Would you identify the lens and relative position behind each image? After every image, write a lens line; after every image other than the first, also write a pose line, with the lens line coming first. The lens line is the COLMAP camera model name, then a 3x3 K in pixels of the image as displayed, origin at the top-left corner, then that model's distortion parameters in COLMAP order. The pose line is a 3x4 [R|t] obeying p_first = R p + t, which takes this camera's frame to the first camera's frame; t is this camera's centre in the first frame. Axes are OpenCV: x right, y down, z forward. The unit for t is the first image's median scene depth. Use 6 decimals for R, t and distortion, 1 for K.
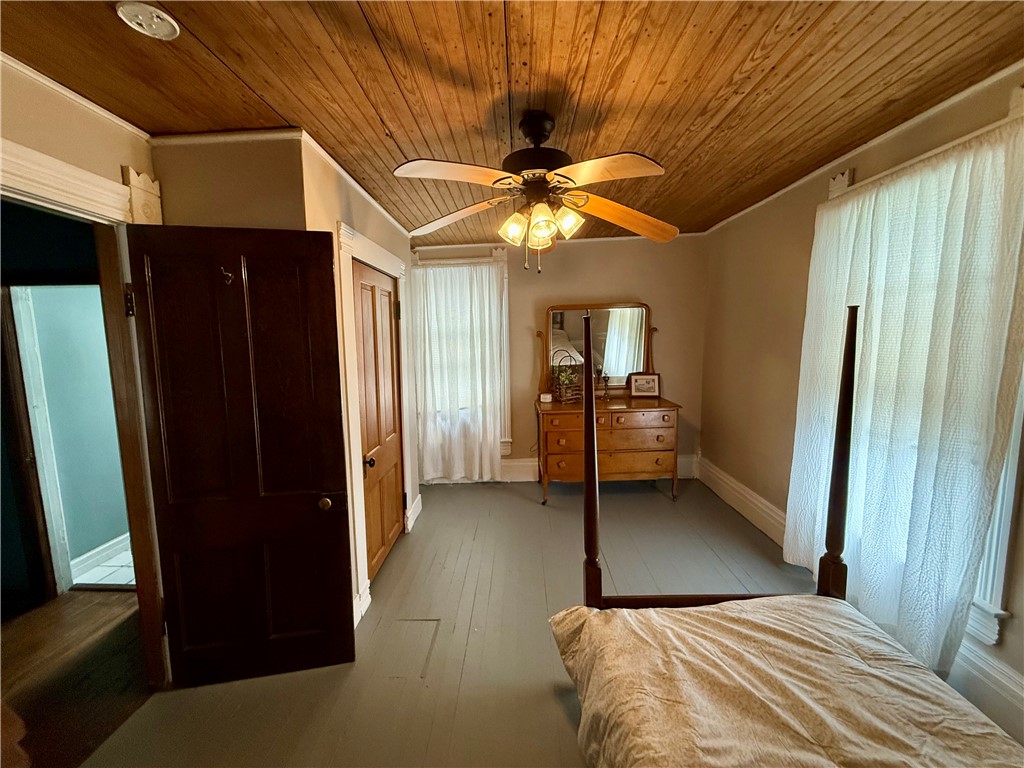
lens RADIAL K [[407.8, 0, 509.0], [0, 407.8, 382.9], [0, 0, 1]] dist [-0.000958, 0.000516]
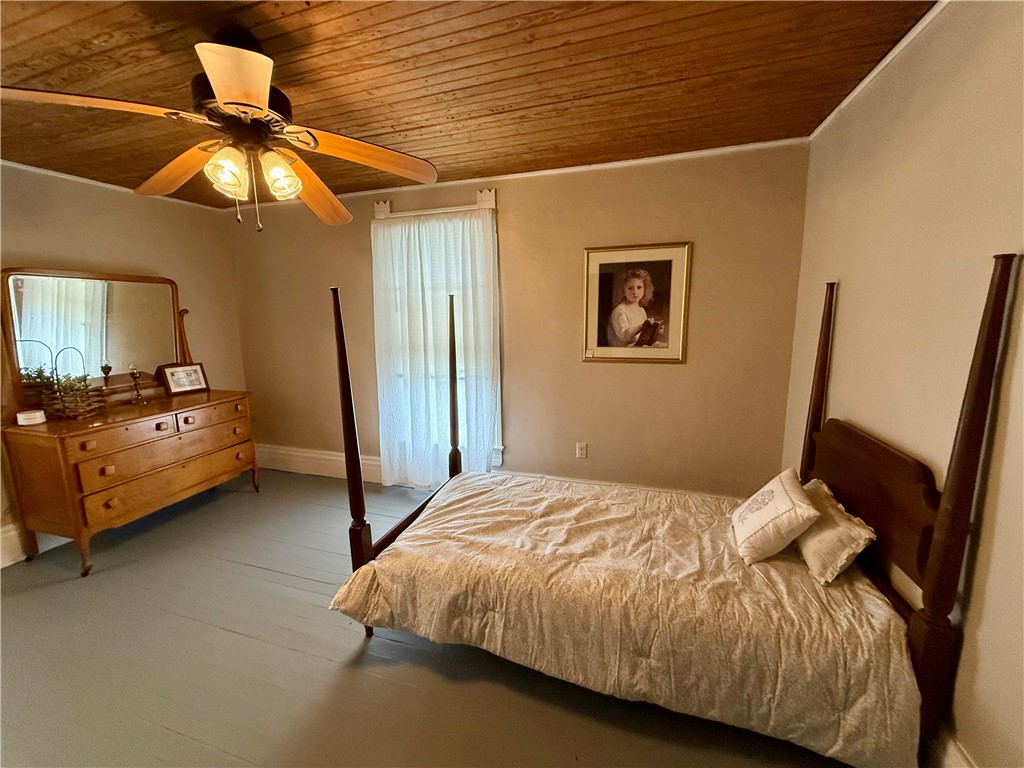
lens RADIAL K [[407.8, 0, 509.0], [0, 407.8, 382.9], [0, 0, 1]] dist [-0.000958, 0.000516]
pose [[0.277863, -0.135440, 0.951025, -0.721714], [0.121385, 0.987025, 0.105102, 0.019505], [-0.952921, 0.086236, 0.290698, 0.327750]]
